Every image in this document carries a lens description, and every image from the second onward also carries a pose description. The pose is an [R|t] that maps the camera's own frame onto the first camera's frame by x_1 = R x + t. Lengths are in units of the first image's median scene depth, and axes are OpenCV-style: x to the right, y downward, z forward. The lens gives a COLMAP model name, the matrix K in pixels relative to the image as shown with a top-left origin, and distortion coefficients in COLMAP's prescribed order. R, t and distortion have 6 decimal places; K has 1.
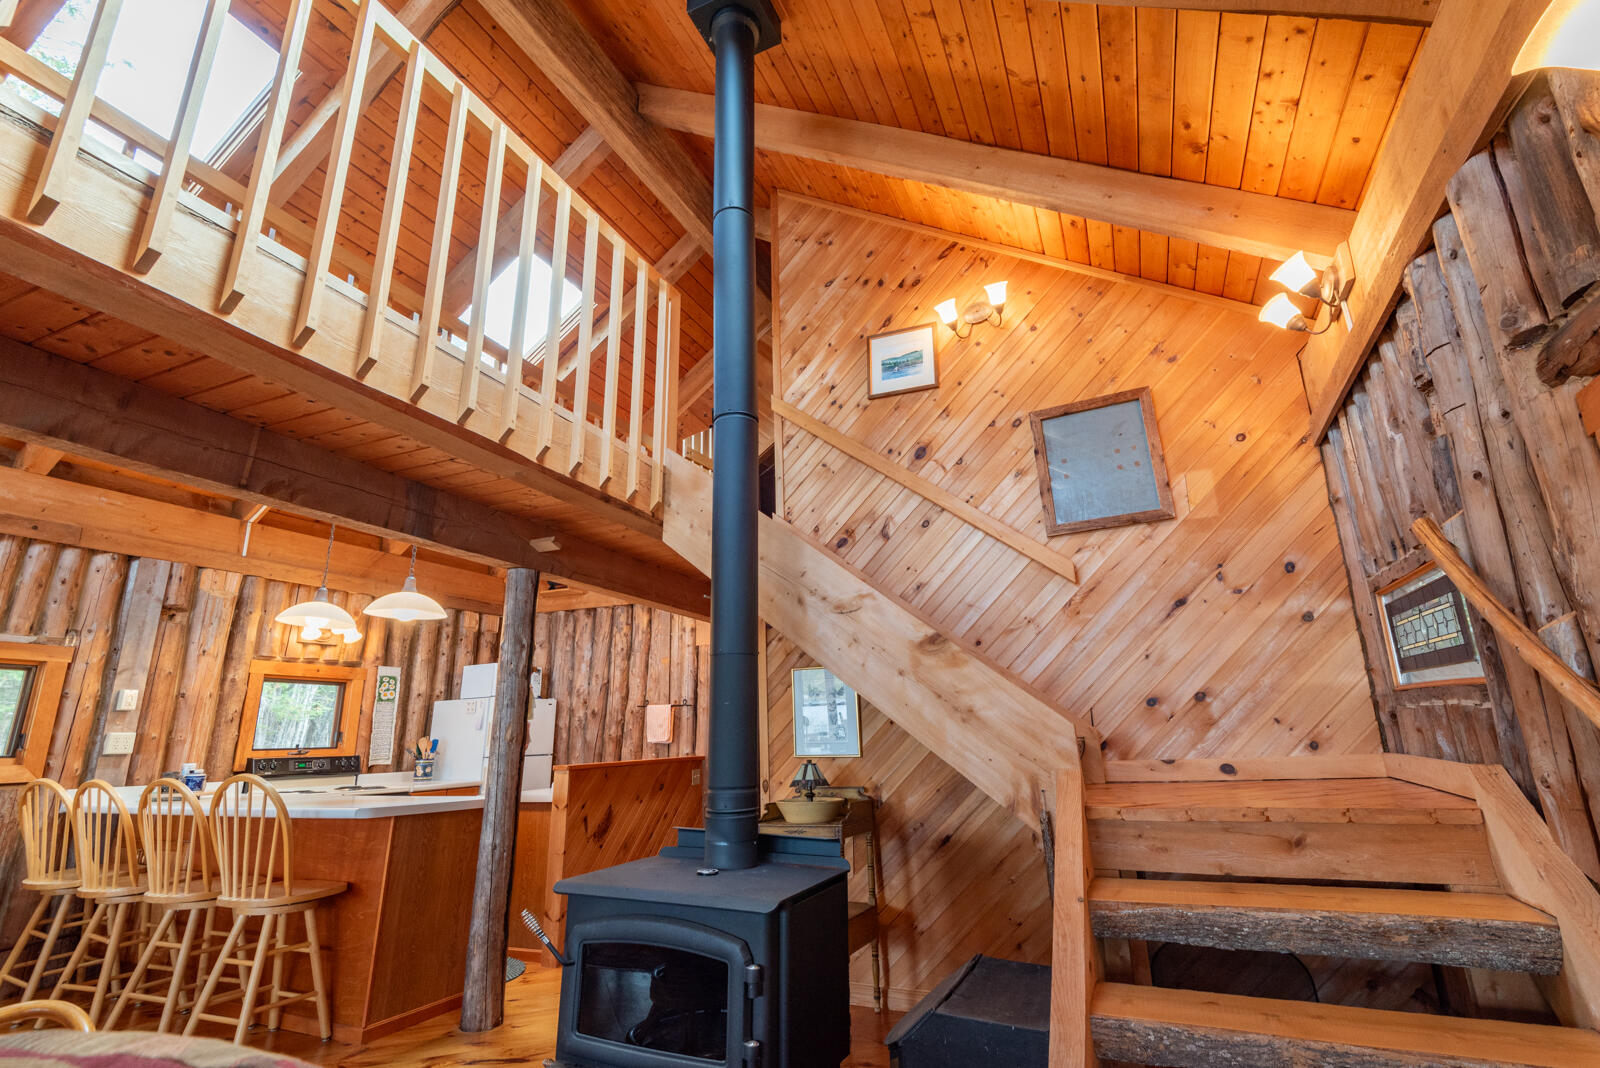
lens RADIAL K [[722.1, 0, 818.8], [0, 722.1, 525.6], [0, 0, 1]] dist [0.021342, -0.013564]
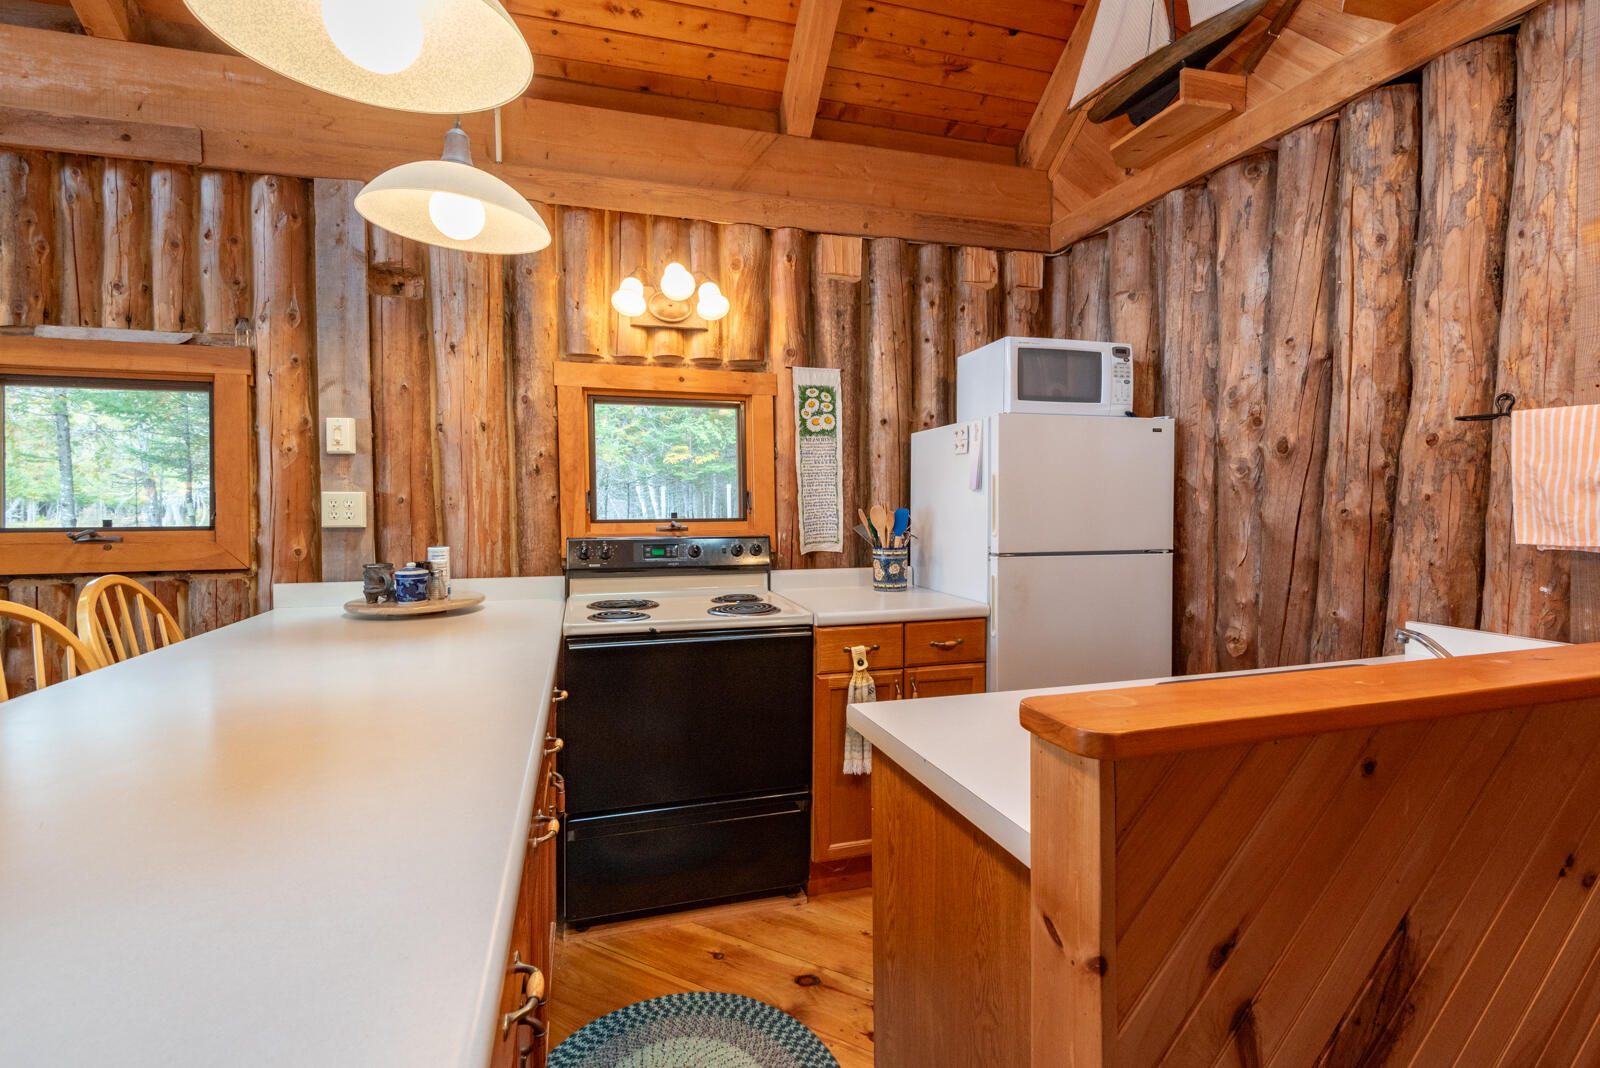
lens RADIAL K [[739.2, 0, 805.4], [0, 739.2, 526.6], [0, 0, 1]] dist [0.022737, -0.013221]
pose [[0.642732, 0.049773, -0.764473, -0.190550], [0.201850, 0.951624, 0.231664, 0.171903], [0.739021, -0.303207, 0.601592, 0.627134]]
